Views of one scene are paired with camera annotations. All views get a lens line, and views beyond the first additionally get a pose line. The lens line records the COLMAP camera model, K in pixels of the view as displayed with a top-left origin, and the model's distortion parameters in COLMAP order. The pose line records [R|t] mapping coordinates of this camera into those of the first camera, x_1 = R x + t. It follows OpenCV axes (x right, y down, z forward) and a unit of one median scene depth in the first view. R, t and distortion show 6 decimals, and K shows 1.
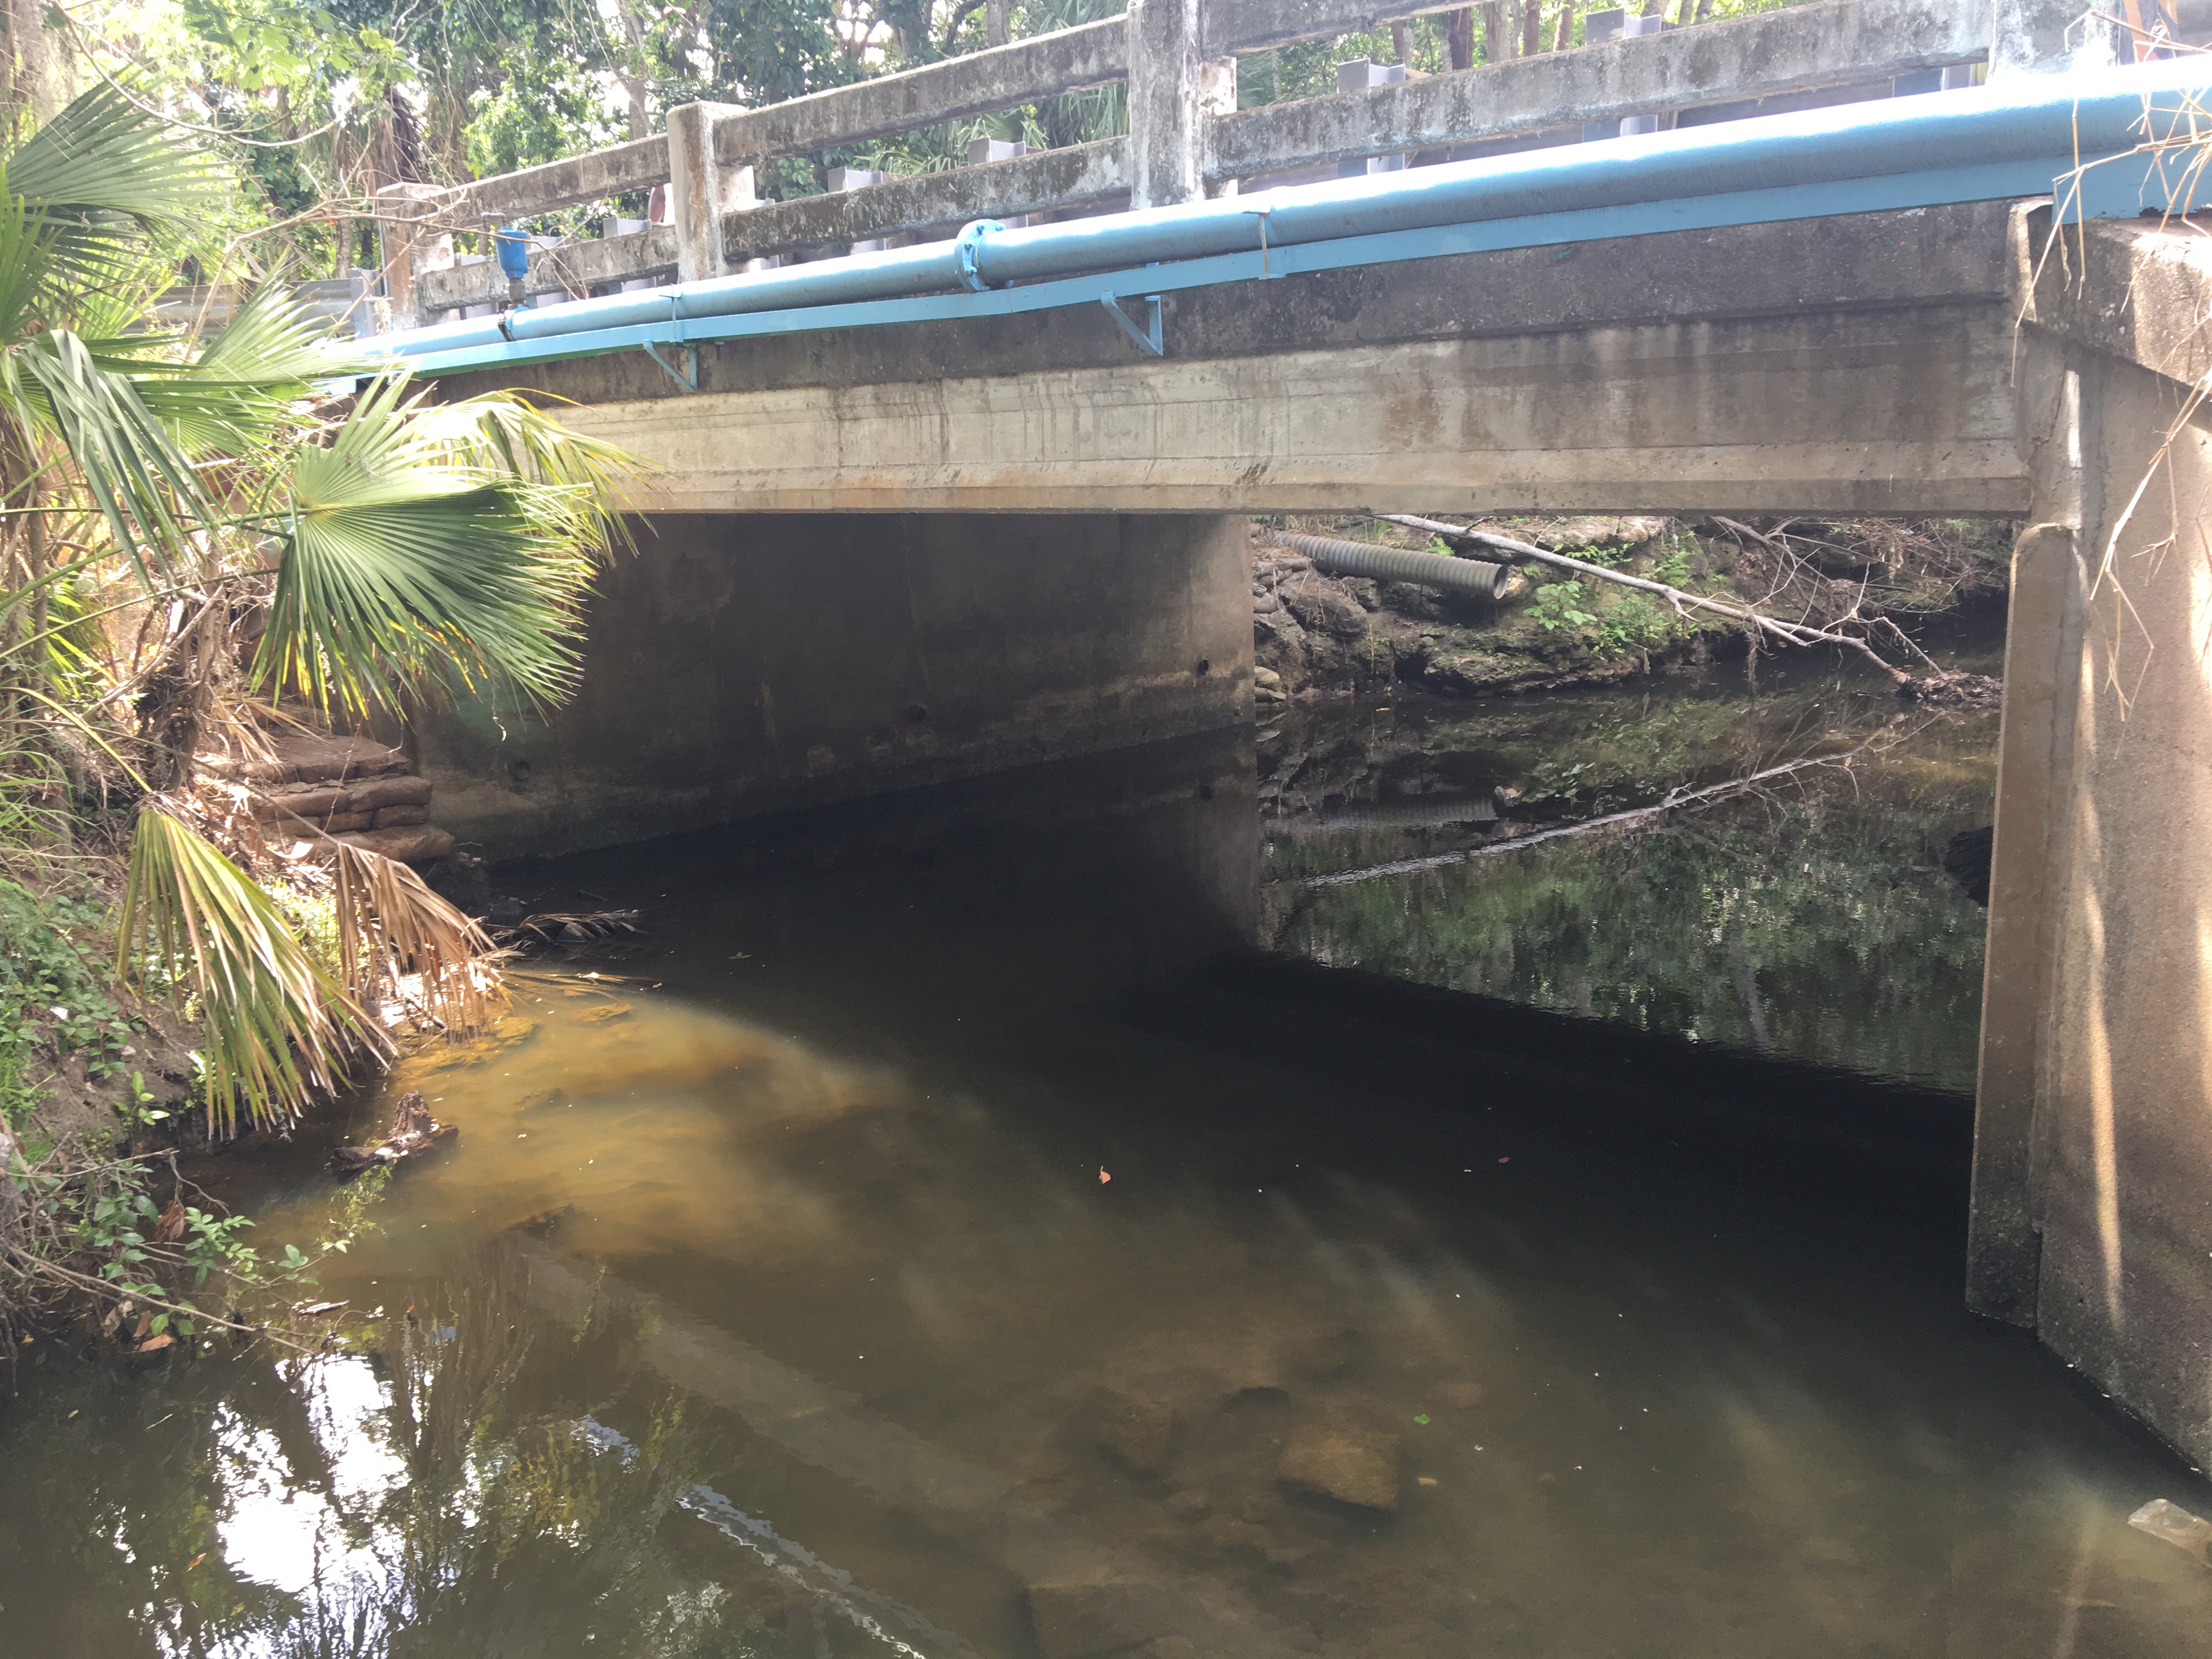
lens RADIAL K [[1943.1, 0, 1097.7], [0, 1943.1, 843.8], [0, 0, 1]] dist [0.046025, -0.035972]
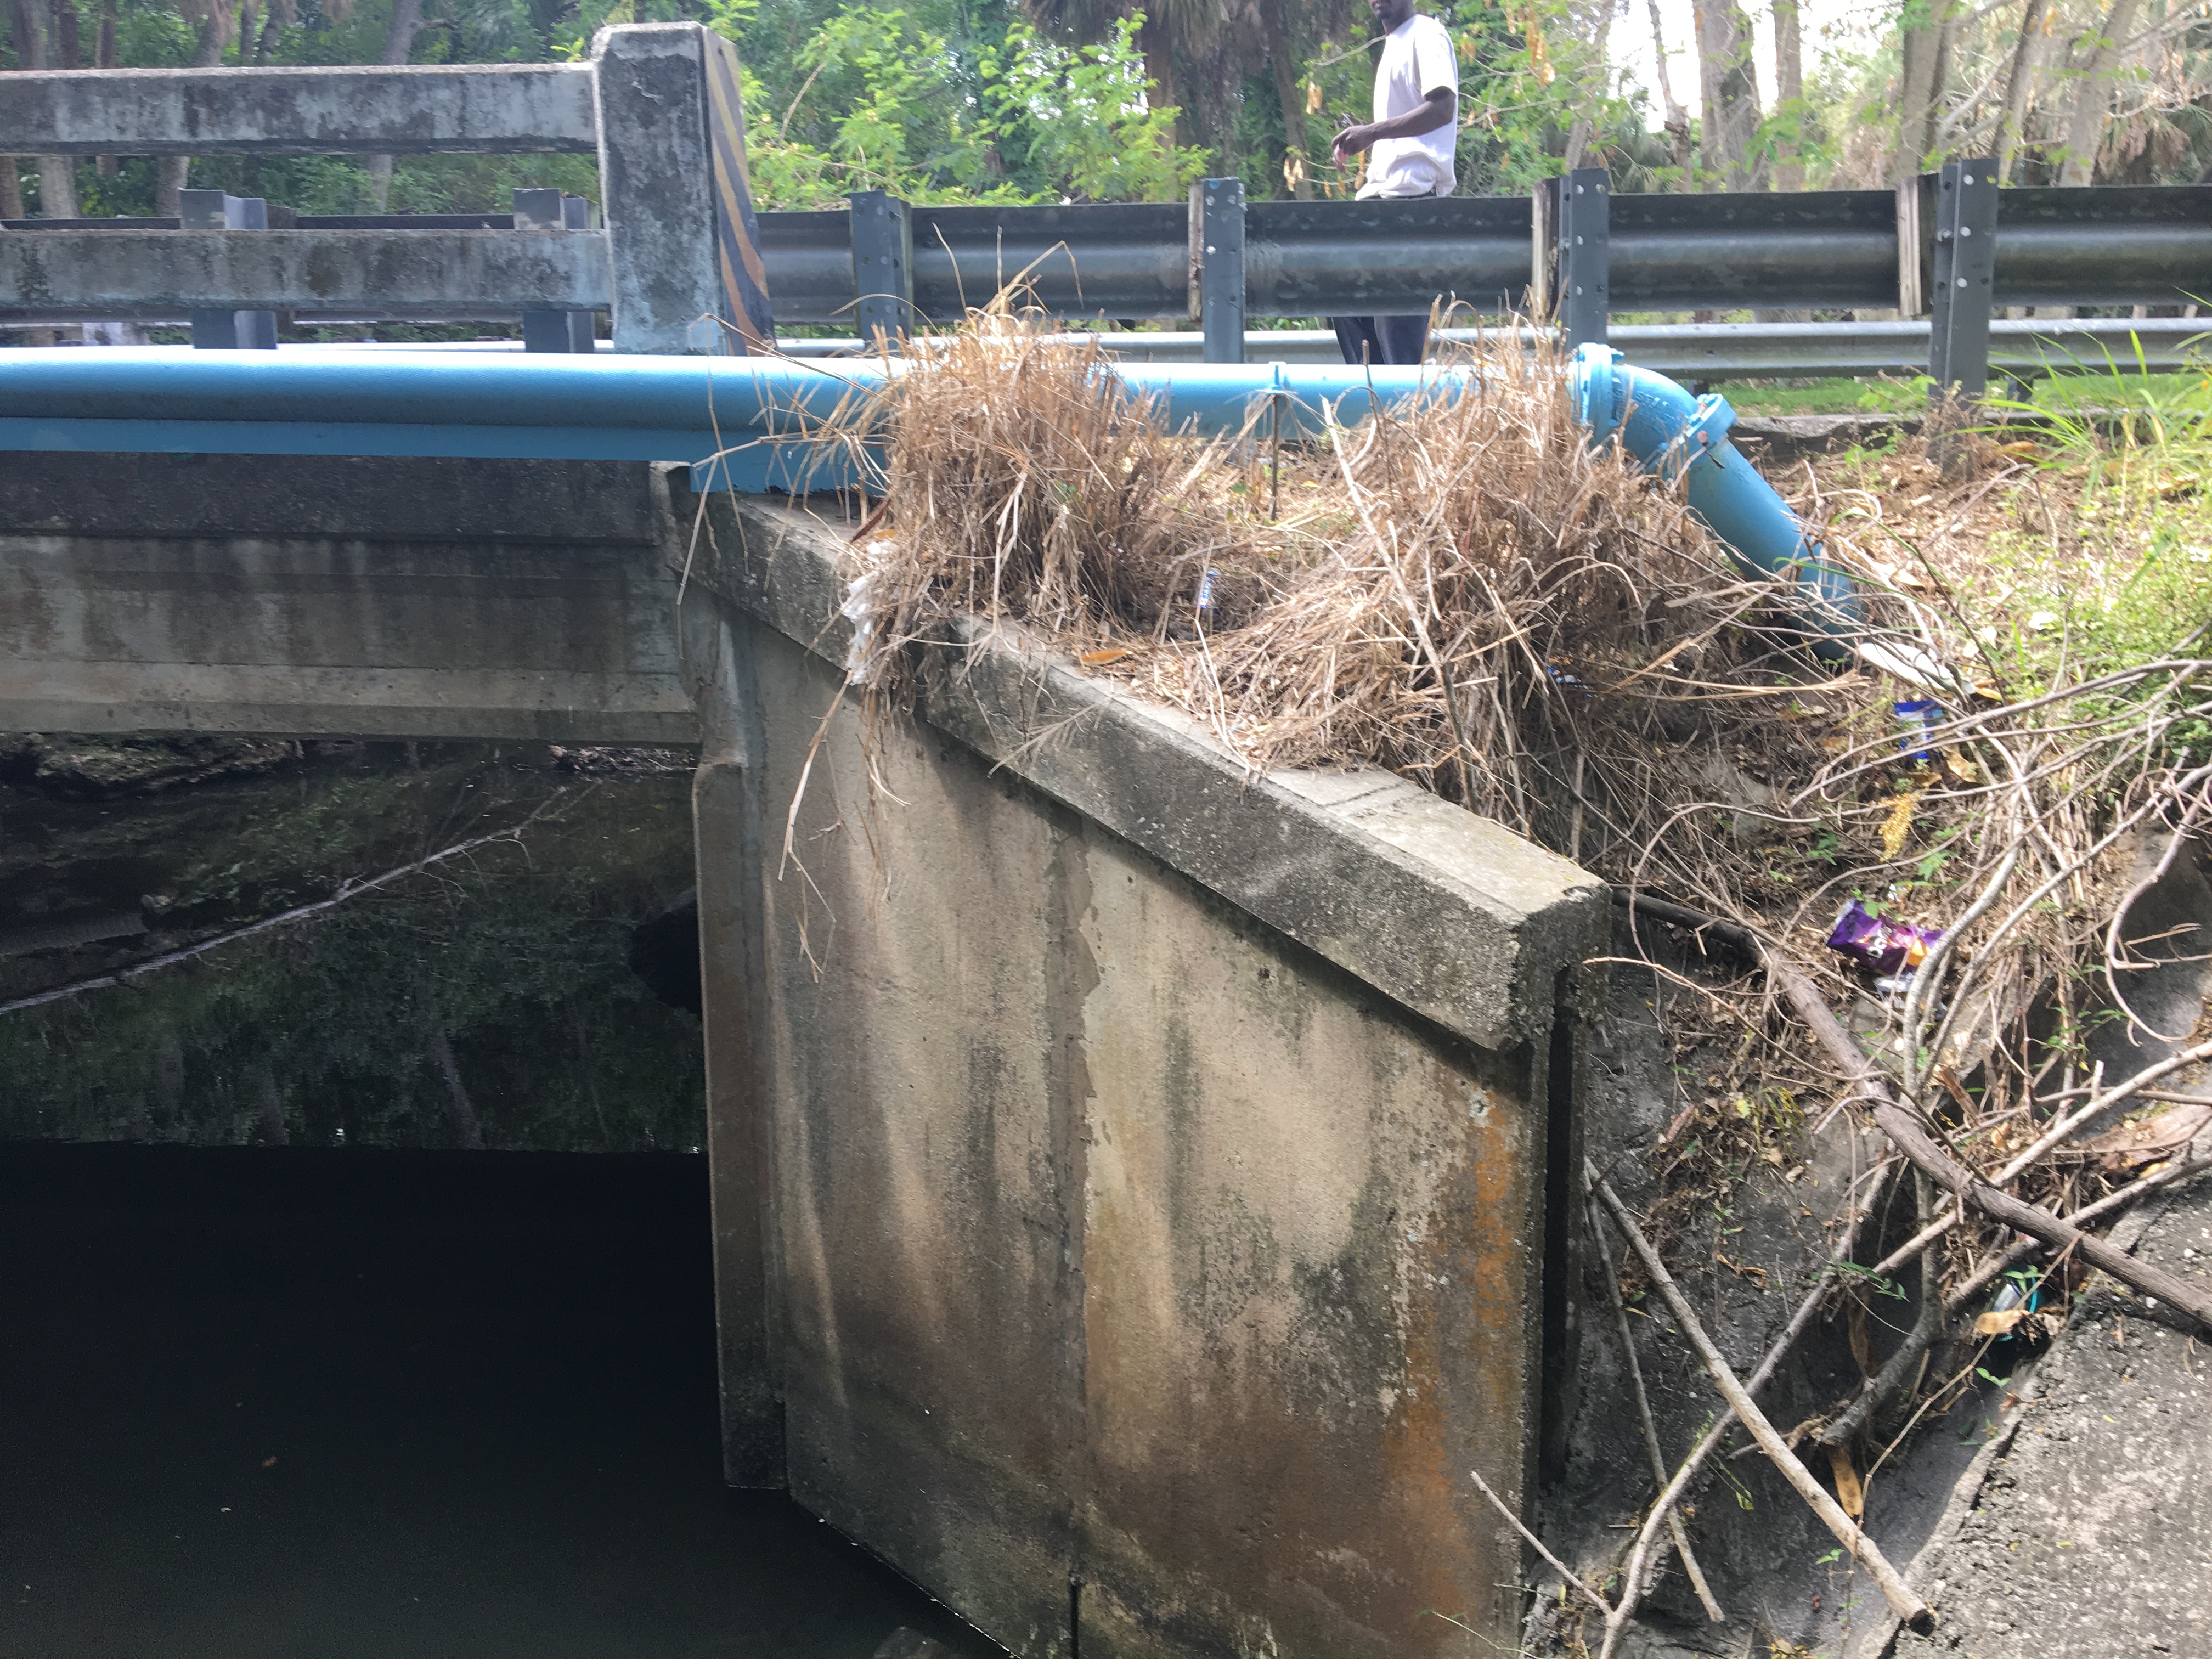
lens RADIAL K [[1943.1, 0, 1099.0], [0, 1943.1, 833.1], [0, 0, 1]] dist [0.046025, -0.035972]
pose [[0.783010, -0.104358, 0.613192, -0.006822], [0.108360, 0.993636, 0.030735, -0.115631], [-0.612497, 0.042380, 0.789336, 0.033165]]
